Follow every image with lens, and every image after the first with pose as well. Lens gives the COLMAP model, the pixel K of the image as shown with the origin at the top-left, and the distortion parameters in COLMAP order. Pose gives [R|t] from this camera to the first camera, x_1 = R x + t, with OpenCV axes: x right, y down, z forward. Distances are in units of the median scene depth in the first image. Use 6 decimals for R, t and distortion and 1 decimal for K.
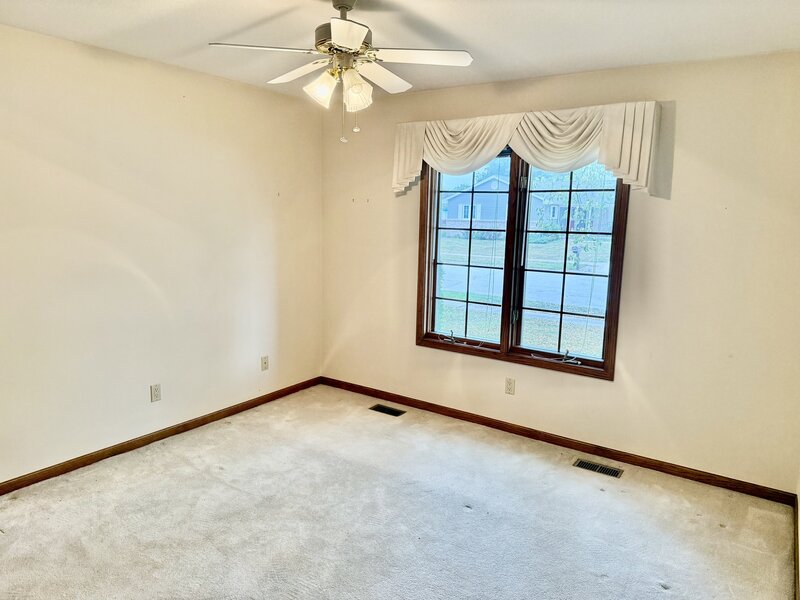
lens RADIAL K [[558.6, 0, 400.0], [0, 558.6, 300.0], [0, 0, 1]] dist [0.035339, -0.000815]
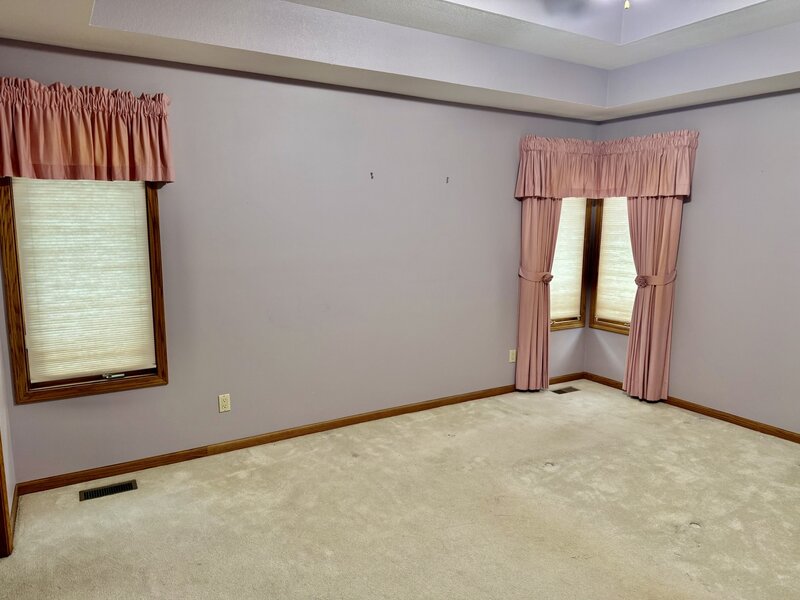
lens RADIAL K [[558.6, 0, 400.0], [0, 558.6, 300.0], [0, 0, 1]] dist [0.035339, -0.000815]
pose [[0.431574, -0.151338, 0.889292, -0.275625], [0.141534, 0.984977, 0.098935, -0.035941], [-0.890905, 0.083167, 0.446510, 0.193334]]
